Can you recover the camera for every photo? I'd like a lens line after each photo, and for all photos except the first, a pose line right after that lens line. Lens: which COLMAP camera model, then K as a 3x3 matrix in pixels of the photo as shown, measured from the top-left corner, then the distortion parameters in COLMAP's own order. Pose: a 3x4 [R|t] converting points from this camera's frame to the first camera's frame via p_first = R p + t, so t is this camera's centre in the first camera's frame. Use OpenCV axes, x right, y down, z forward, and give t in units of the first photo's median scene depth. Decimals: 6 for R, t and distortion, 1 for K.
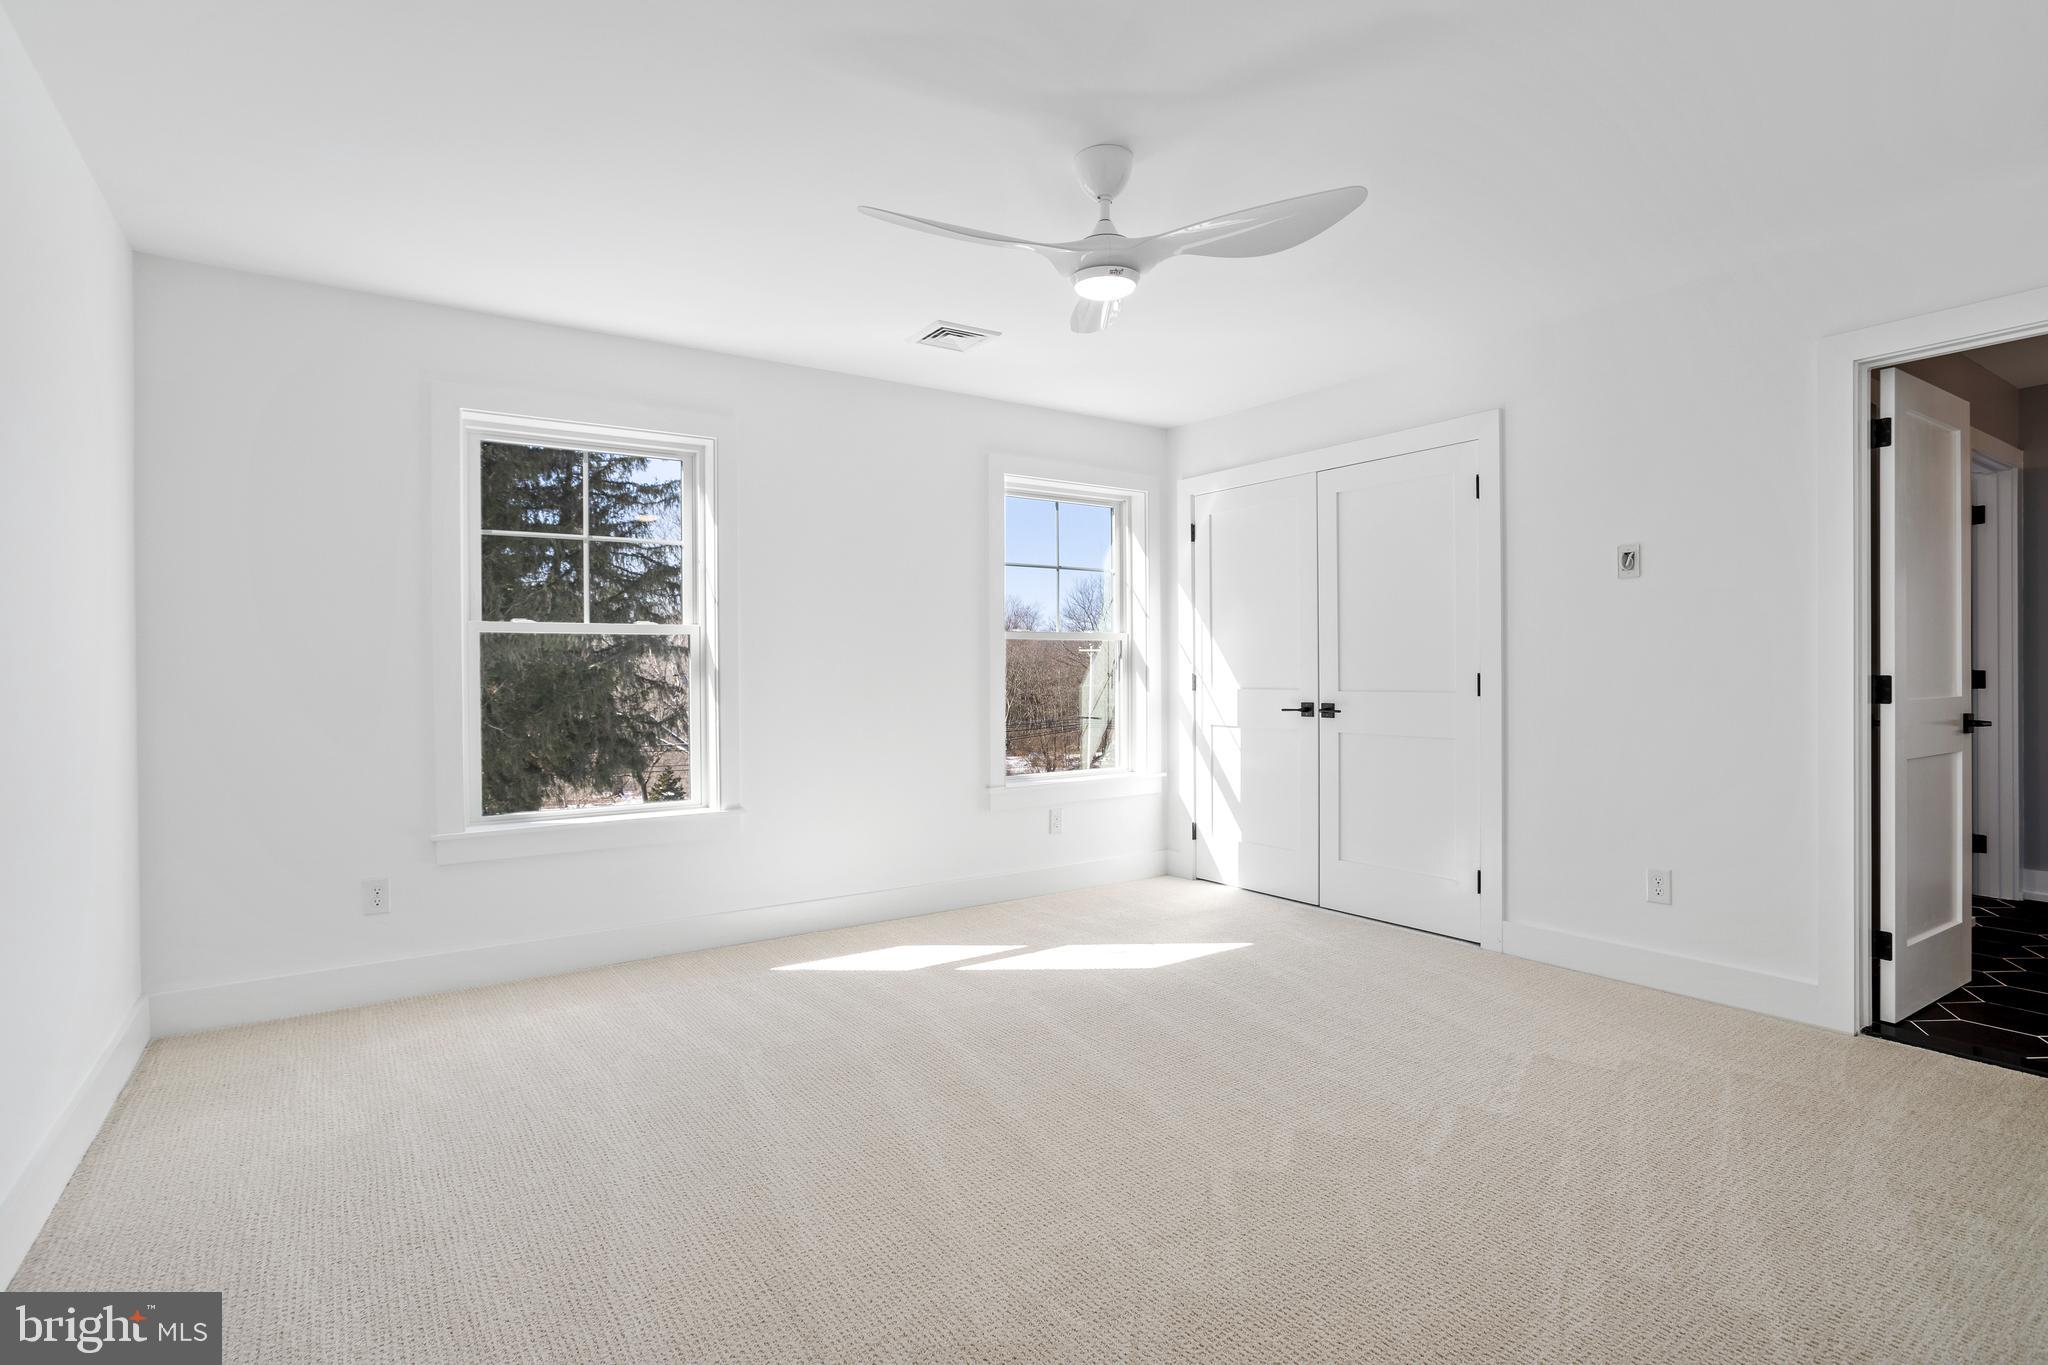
lens RADIAL K [[1010.3, 0, 1018.2], [0, 1010.3, 670.4], [0, 0, 1]] dist [-0.001710, -0.000148]
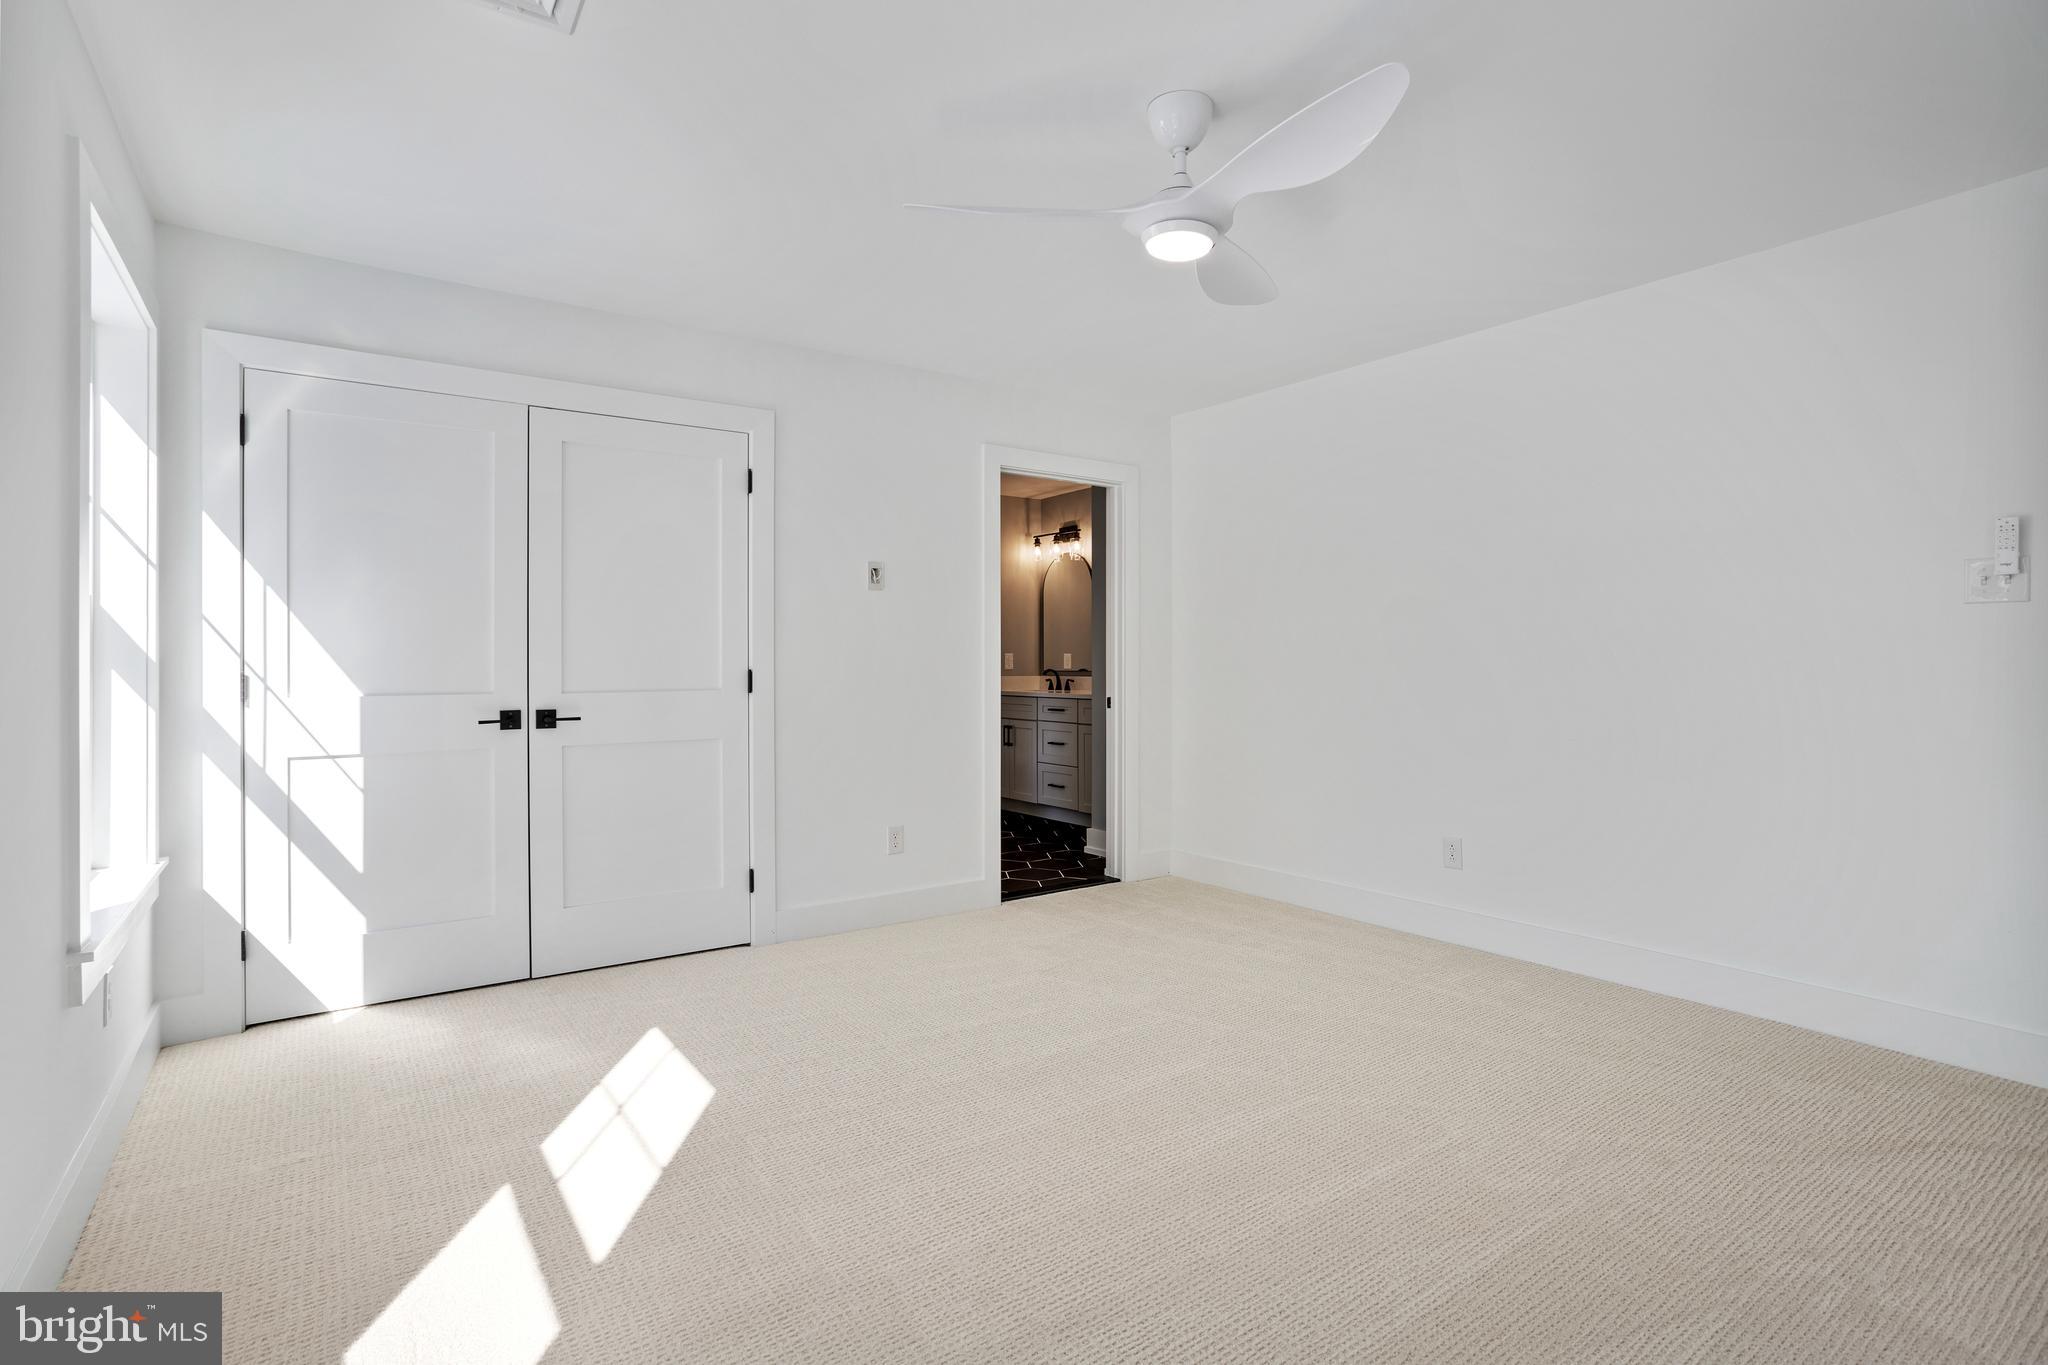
lens RADIAL K [[1010.3, 0, 1018.2], [0, 1010.3, 670.4], [0, 0, 1]] dist [-0.001710, -0.000148]
pose [[-0.002140, -0.004521, 0.999987, -0.421381], [0.003730, 0.999983, 0.004529, 0.000319], [-0.999991, 0.003740, -0.002123, 0.582154]]
